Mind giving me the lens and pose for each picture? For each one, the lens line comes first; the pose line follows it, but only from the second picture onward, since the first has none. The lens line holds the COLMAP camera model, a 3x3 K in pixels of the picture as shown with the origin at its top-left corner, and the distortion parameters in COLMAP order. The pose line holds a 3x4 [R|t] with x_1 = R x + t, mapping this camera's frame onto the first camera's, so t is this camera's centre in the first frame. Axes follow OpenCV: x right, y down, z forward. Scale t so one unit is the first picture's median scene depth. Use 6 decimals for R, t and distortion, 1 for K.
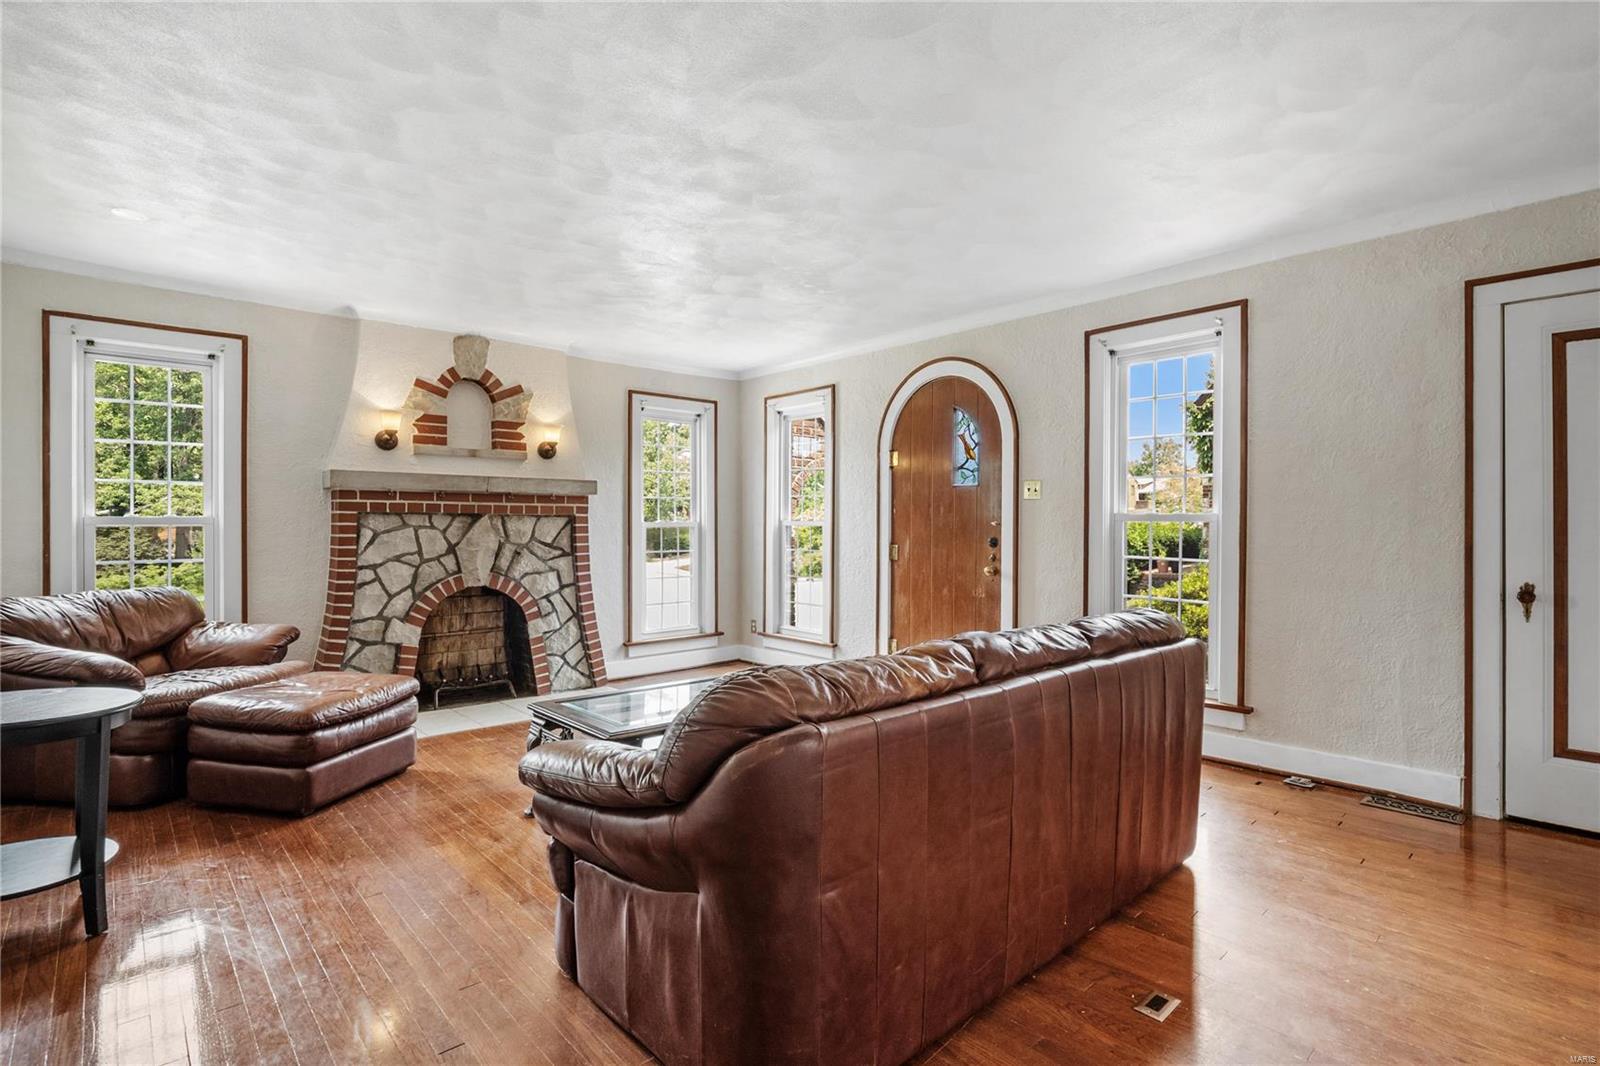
lens RADIAL K [[775.8, 0, 769.2], [0, 775.8, 532.5], [0, 0, 1]] dist [0.002183, -0.011902]
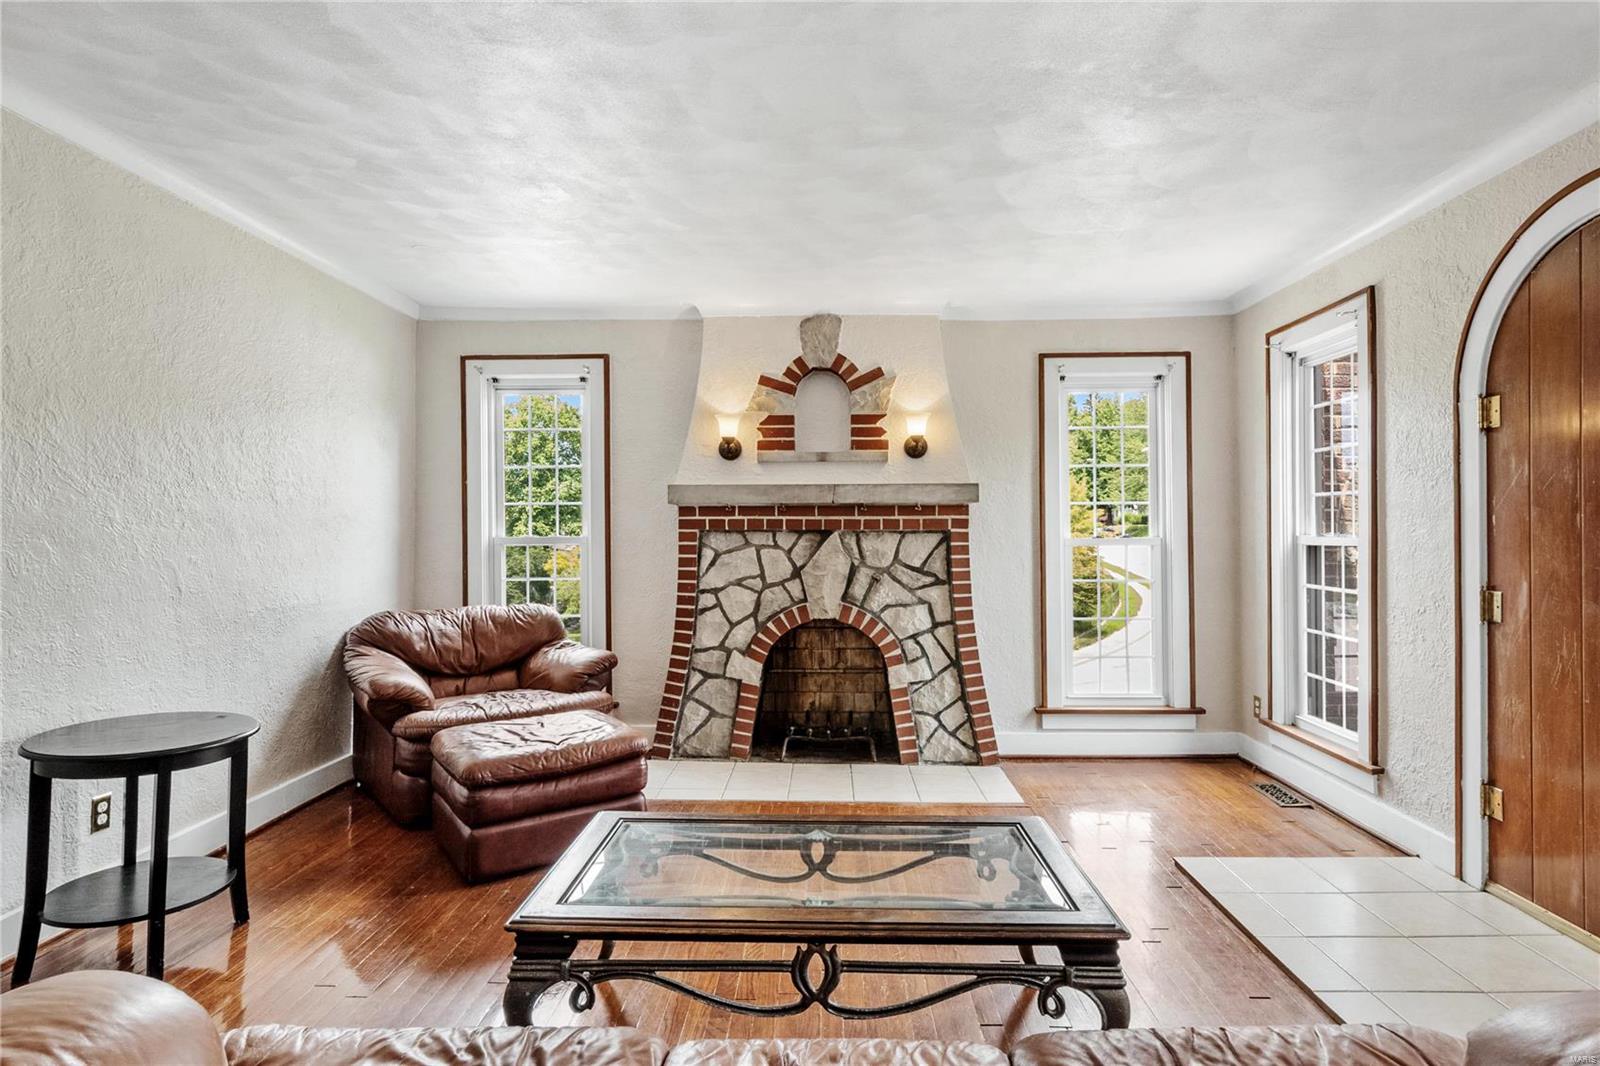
lens RADIAL K [[814.3, 0, 805.4], [0, 814.3, 524.7], [0, 0, 1]] dist [0.014277, -0.014923]
pose [[0.742631, -0.008561, -0.669646, 0.183588], [-0.000628, 0.999909, -0.013480, -0.018222], [0.669700, 0.010431, 0.742558, 0.340831]]
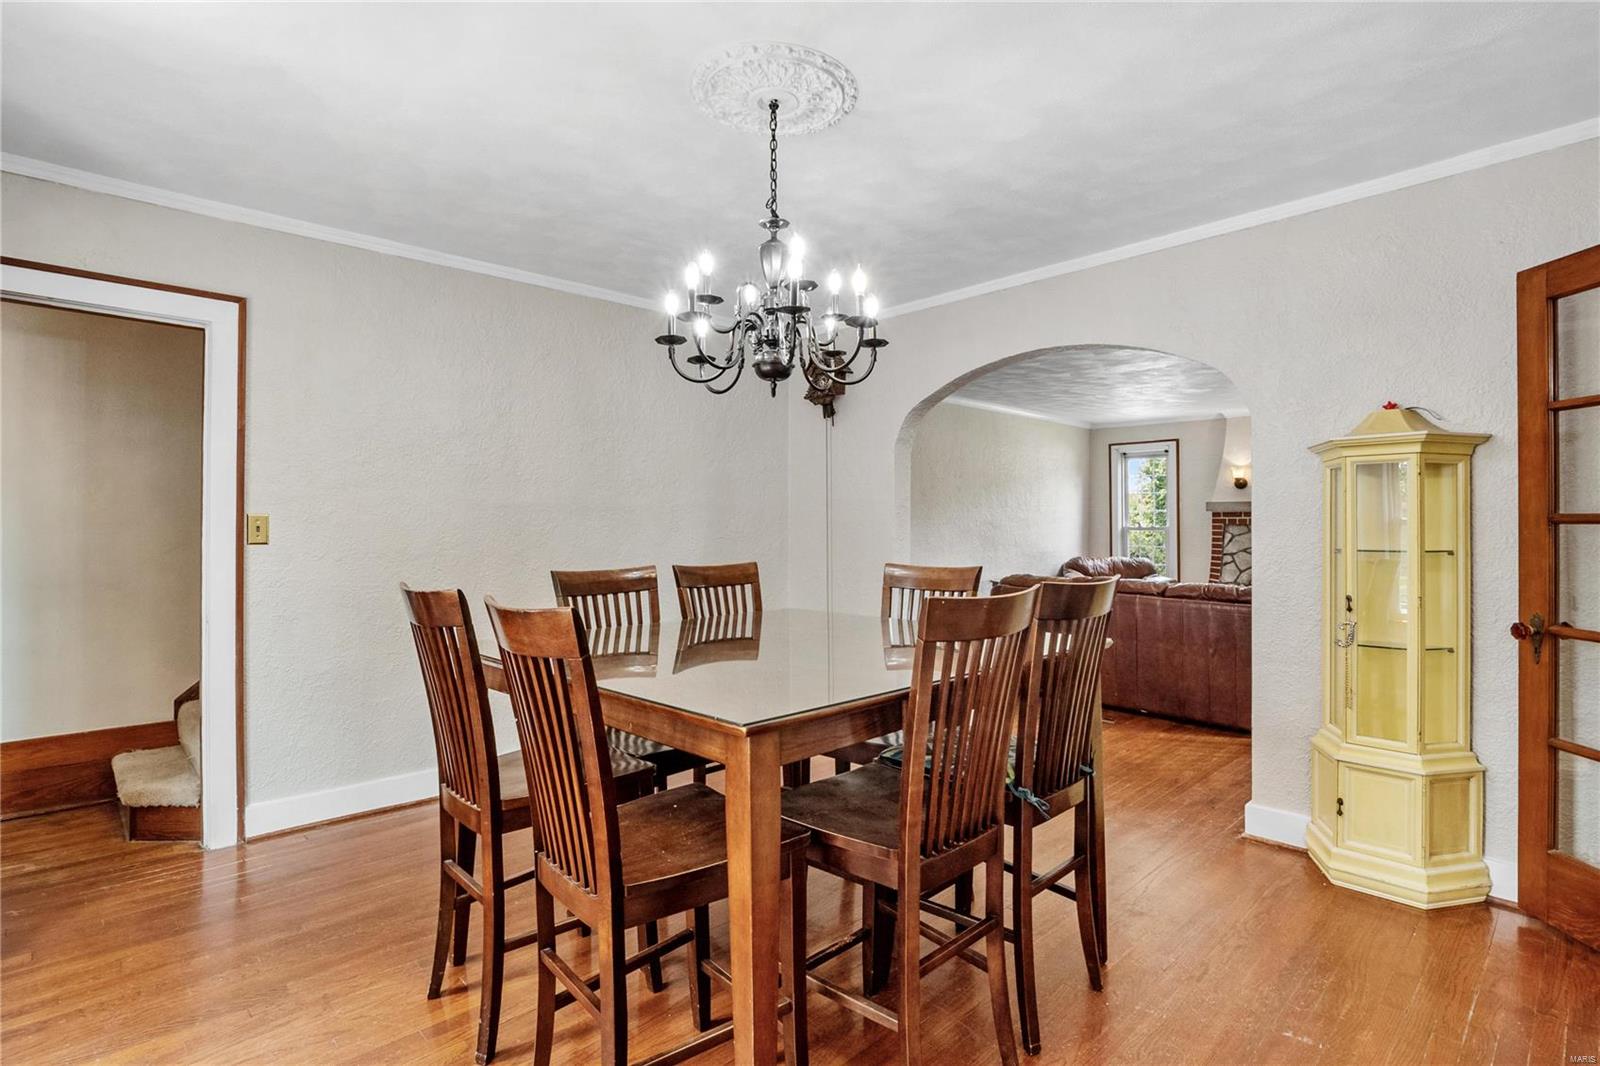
lens RADIAL K [[814.3, 0, 805.4], [0, 814.3, 524.7], [0, 0, 1]] dist [0.014277, -0.014923]
pose [[0.069553, -0.007688, -0.997549, 1.218138], [-0.008800, 0.999927, -0.008320, -0.000060], [0.997539, 0.009357, 0.069481, -0.115214]]
